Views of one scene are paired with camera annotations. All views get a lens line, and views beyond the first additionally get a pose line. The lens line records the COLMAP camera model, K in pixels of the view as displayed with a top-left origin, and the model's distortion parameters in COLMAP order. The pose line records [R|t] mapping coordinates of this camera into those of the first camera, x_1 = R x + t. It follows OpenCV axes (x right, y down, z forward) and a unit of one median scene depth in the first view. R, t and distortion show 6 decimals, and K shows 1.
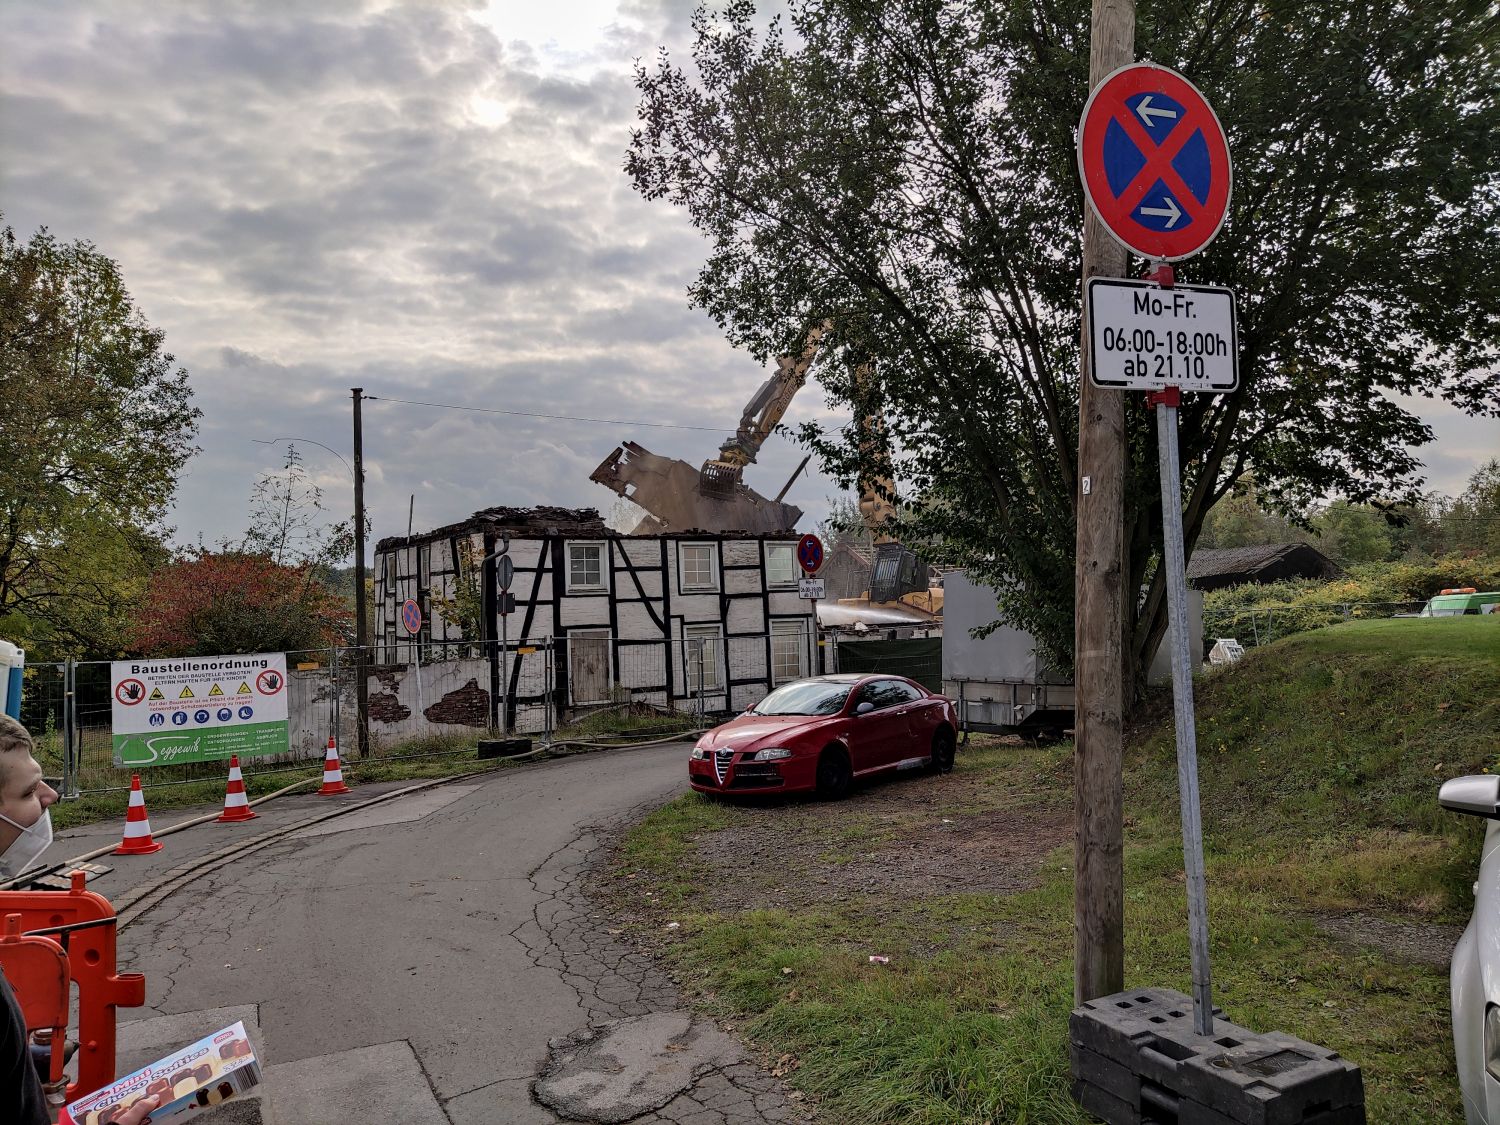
lens RADIAL K [[1085.5, 0, 755.2], [0, 1085.5, 561.7], [0, 0, 1]] dist [0.085758, -0.092104]
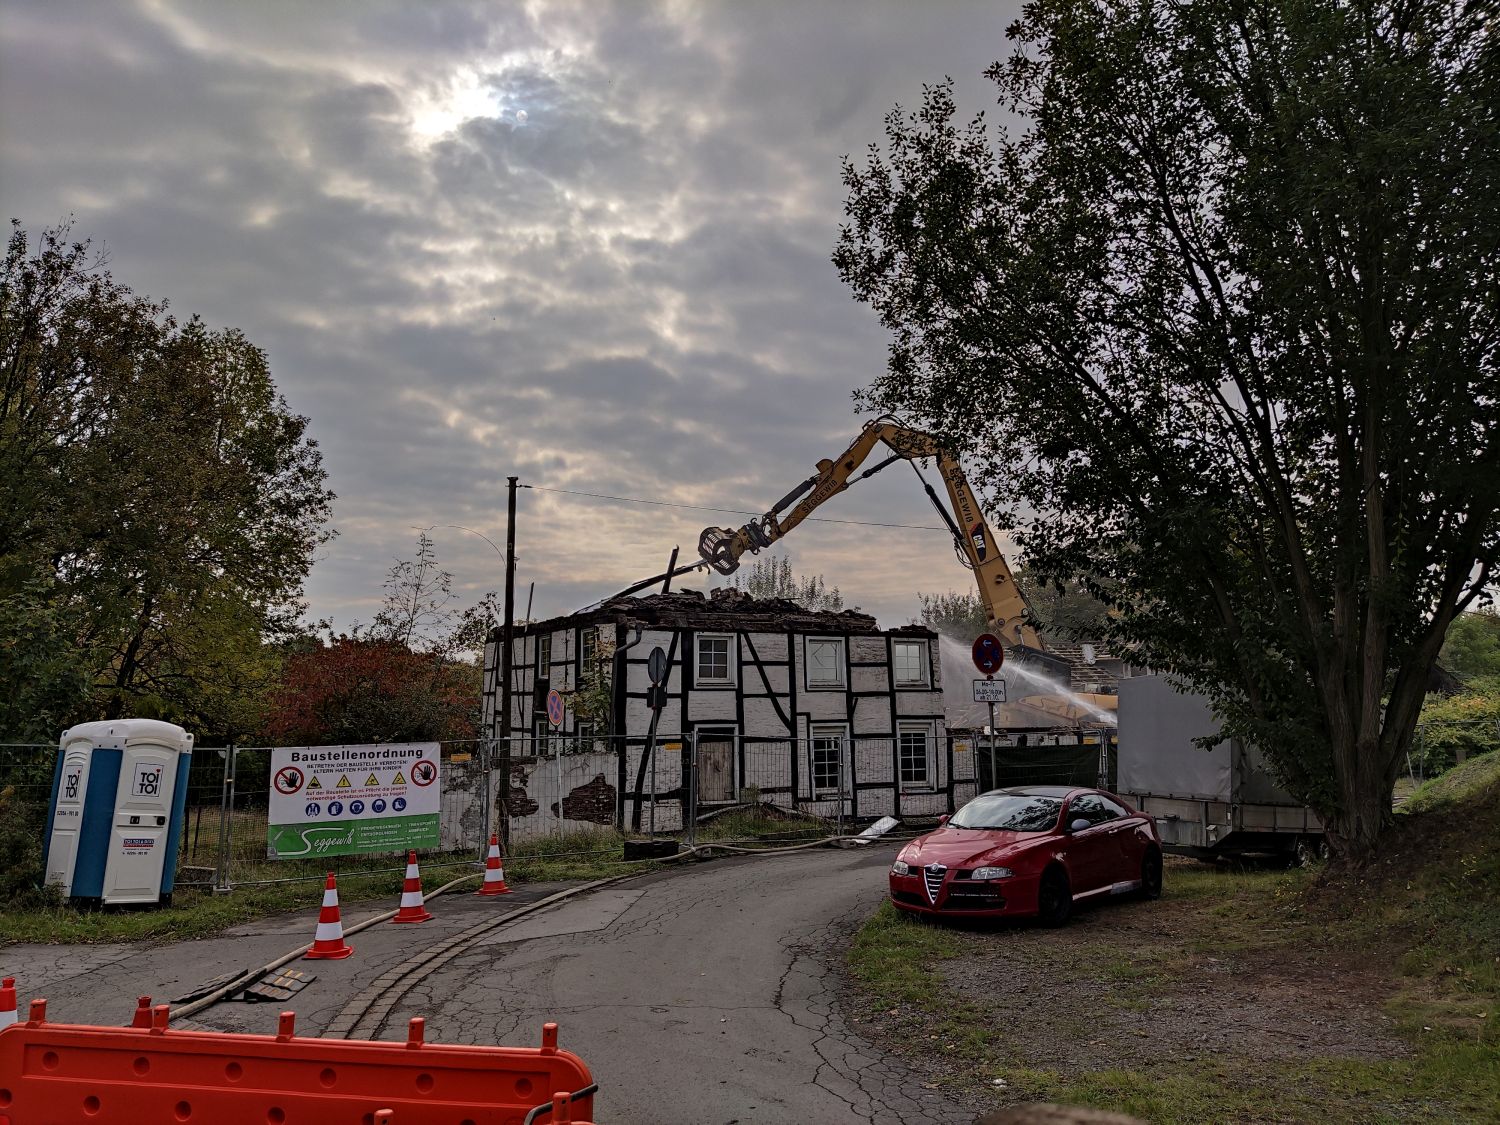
lens RADIAL K [[1085.5, 0, 753.0], [0, 1085.5, 560.6], [0, 0, 1]] dist [0.085758, -0.092104]
pose [[0.998611, 0.021353, -0.048160, -0.081643], [-0.025455, 0.995949, -0.086242, -0.001242], [0.046123, 0.087348, 0.995110, 0.023338]]
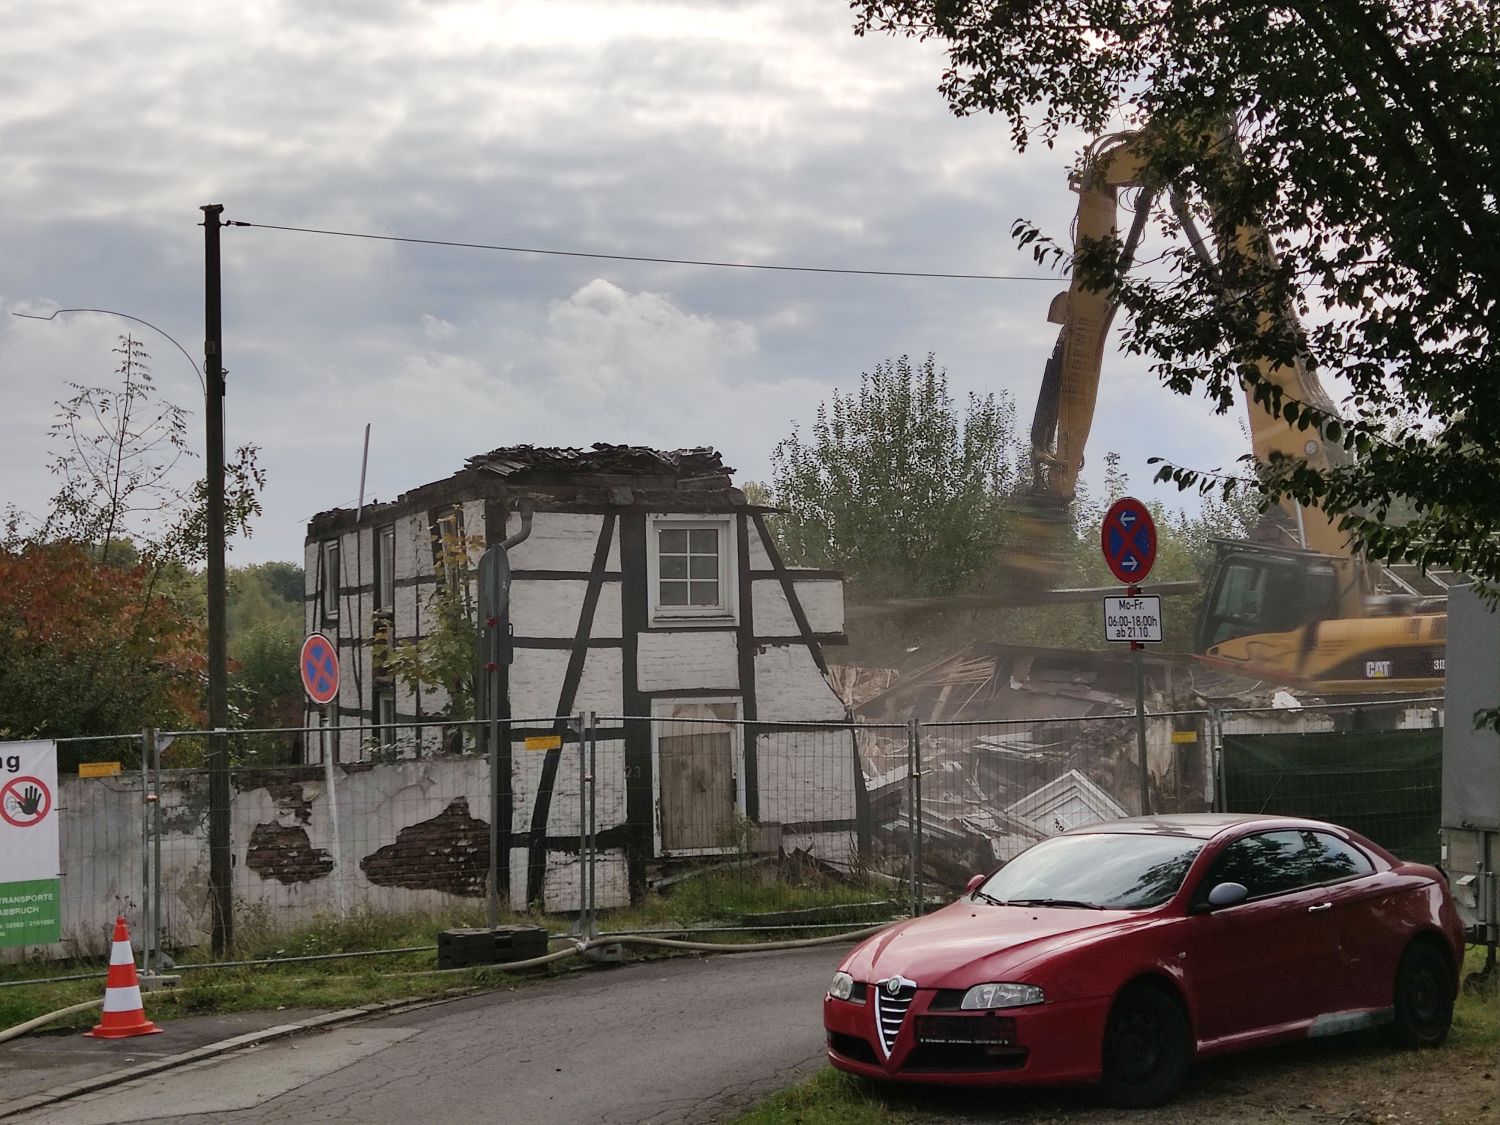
lens RADIAL K [[2144.3, 0, 787.4], [0, 2144.3, 552.1], [0, 0, 1]] dist [0.065947, 0.000000]
pose [[0.988222, 0.002086, -0.153013, 0.034942], [-0.002731, 0.999988, -0.004003, 0.000763], [0.153003, 0.004373, 0.988216, 0.070914]]
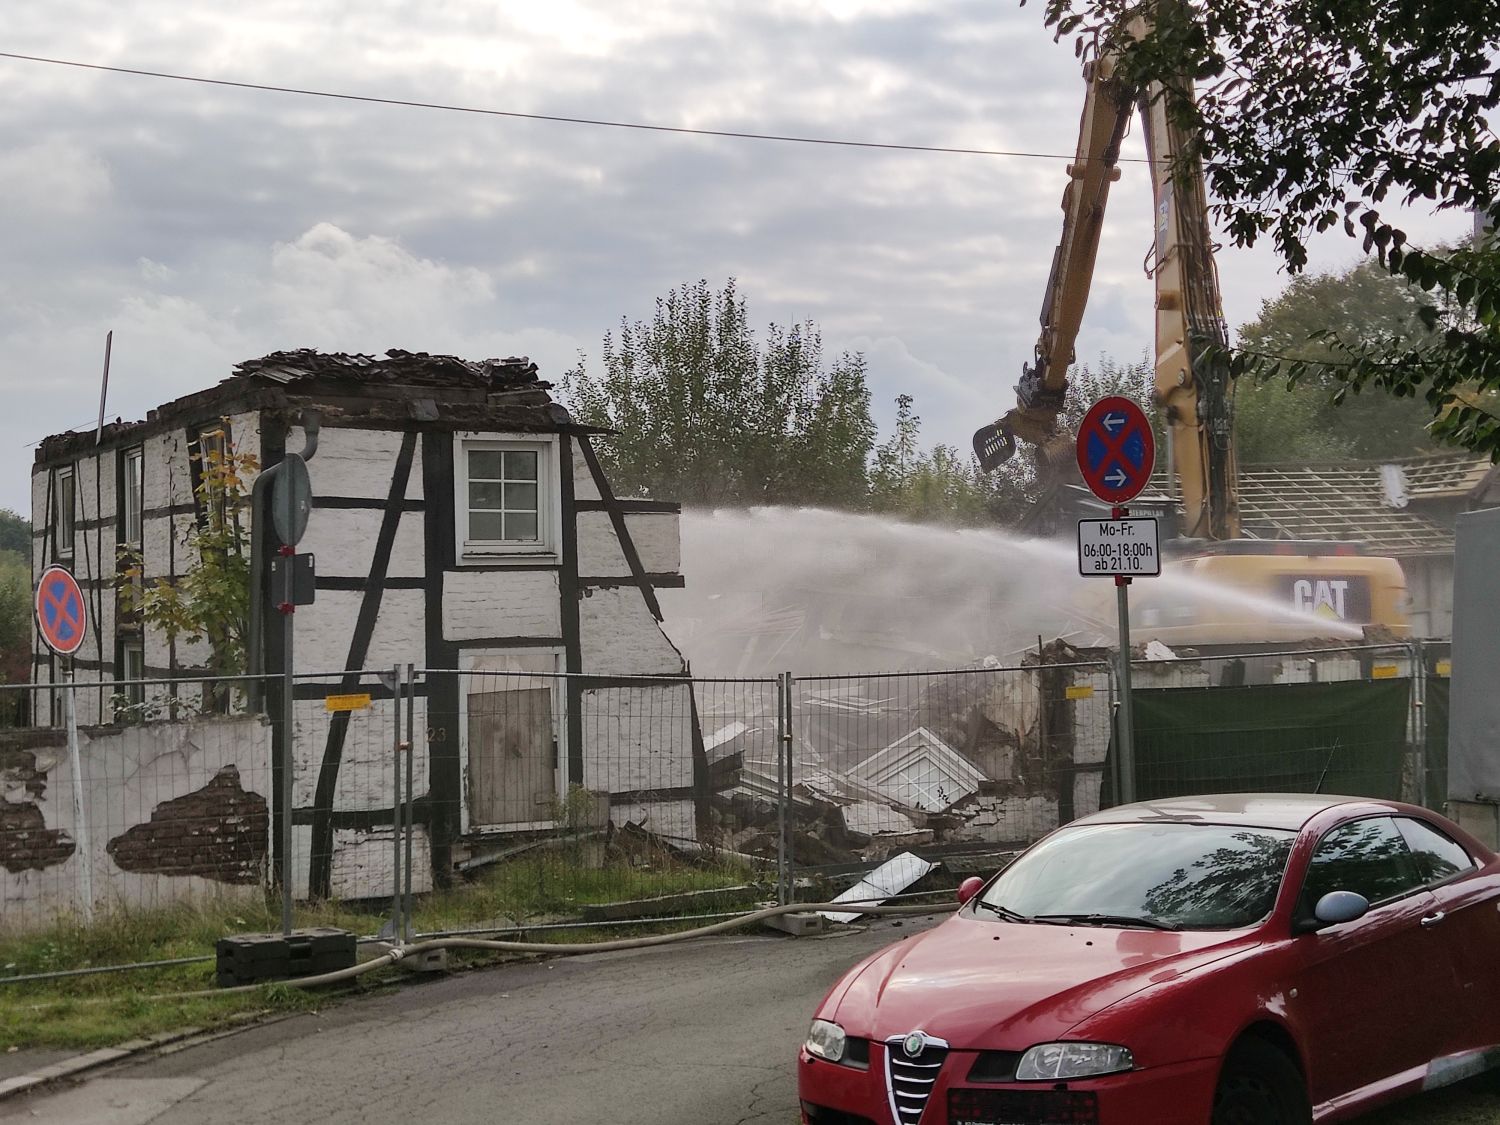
lens RADIAL K [[2118.5, 0, 765.1], [0, 2118.5, 554.2], [0, 0, 1]] dist [0.070522, 0.000000]
pose [[0.999240, 0.011844, -0.037142, -0.028893], [-0.011195, 0.999782, 0.017639, 0.011582], [0.037343, -0.017210, 0.999154, 0.213985]]
